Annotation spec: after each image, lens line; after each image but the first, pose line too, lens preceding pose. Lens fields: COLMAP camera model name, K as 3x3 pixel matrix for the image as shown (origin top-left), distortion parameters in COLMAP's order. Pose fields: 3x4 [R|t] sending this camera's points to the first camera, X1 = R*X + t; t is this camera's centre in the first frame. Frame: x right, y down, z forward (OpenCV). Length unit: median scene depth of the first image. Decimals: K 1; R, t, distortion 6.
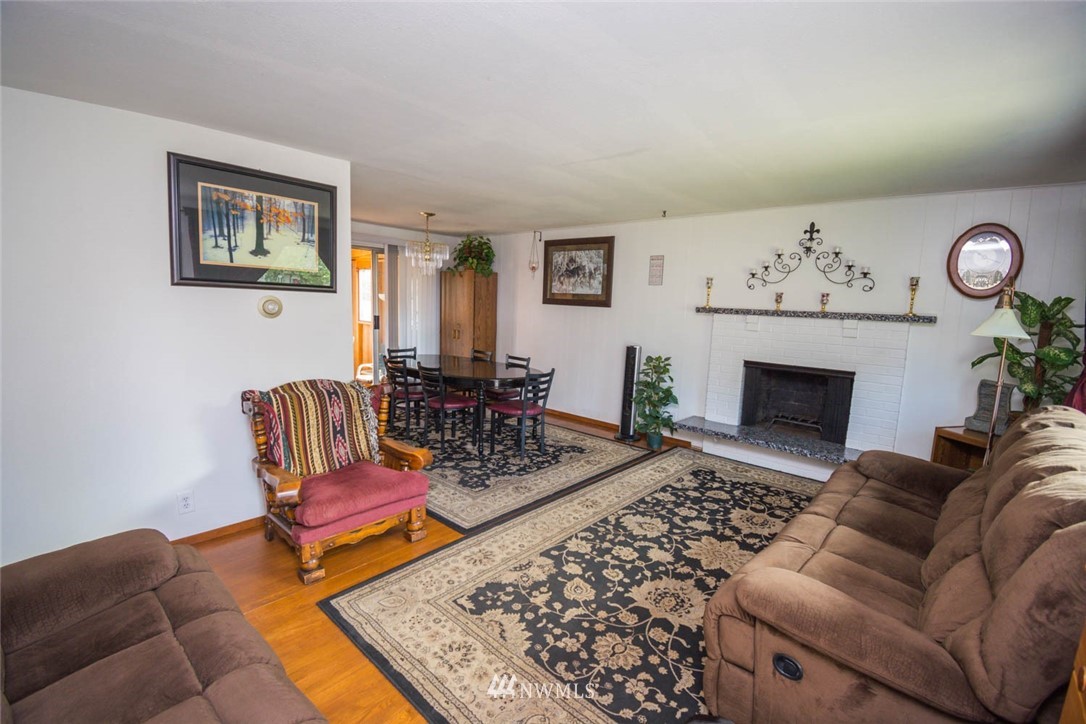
lens RADIAL K [[480.9, 0, 536.8], [0, 480.9, 378.4], [0, 0, 1]] dist [-0.005062, -0.009386]
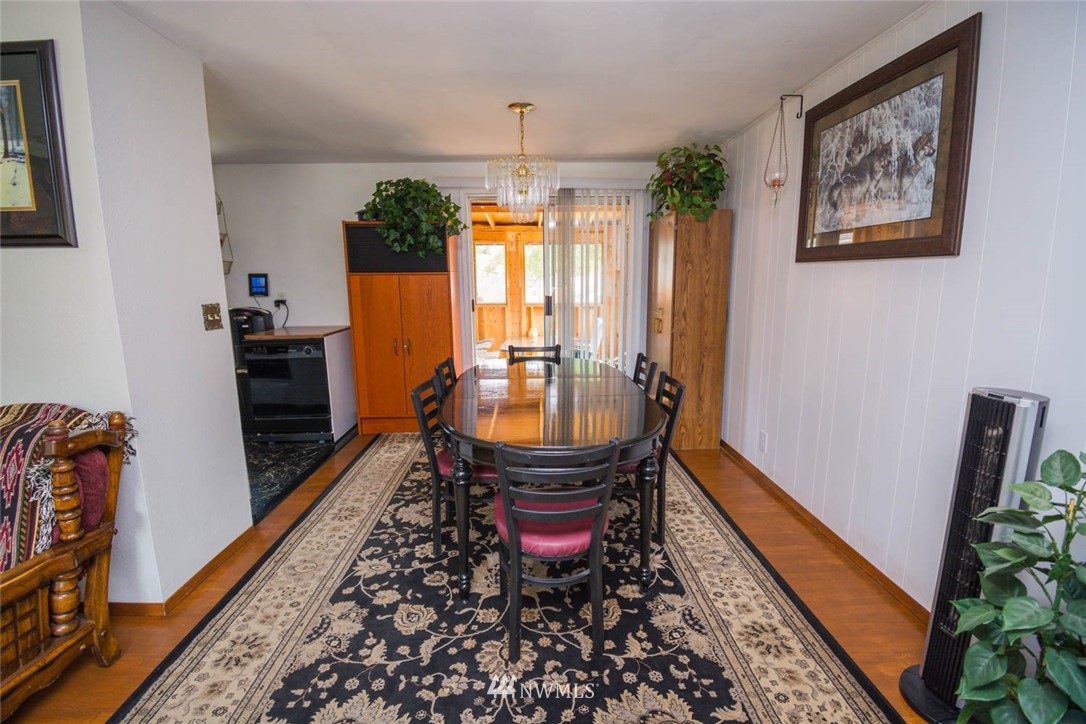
lens RADIAL K [[480.9, 0, 532.2], [0, 480.9, 364.4], [0, 0, 1]] dist [-0.005062, -0.009386]
pose [[0.690345, 0.086524, -0.718288, 0.235616], [-0.085164, 0.995639, 0.038082, -0.081983], [0.718450, 0.034882, 0.694703, 0.738913]]
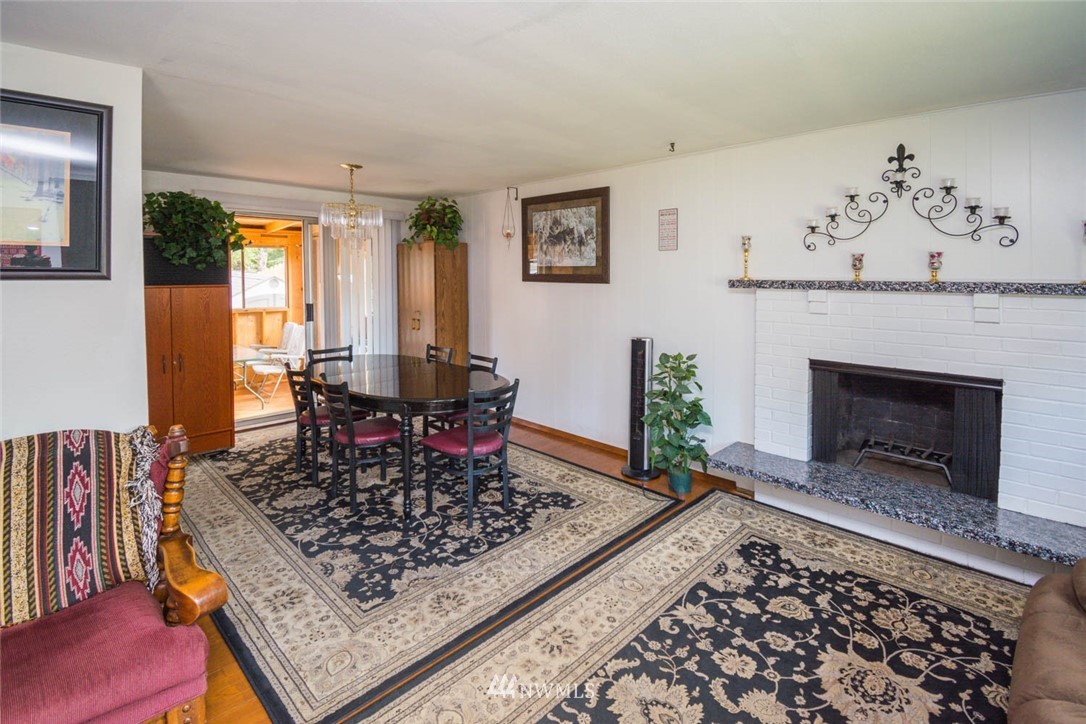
lens RADIAL K [[514.1, 0, 546.3], [0, 514.1, 294.0], [0, 0, 1]] dist [-0.015358, -0.002566]
pose [[0.999022, -0.032893, -0.029531, 0.101232], [0.029030, 0.991996, -0.122889, -0.050221], [0.033337, 0.121912, 0.991981, 0.294128]]
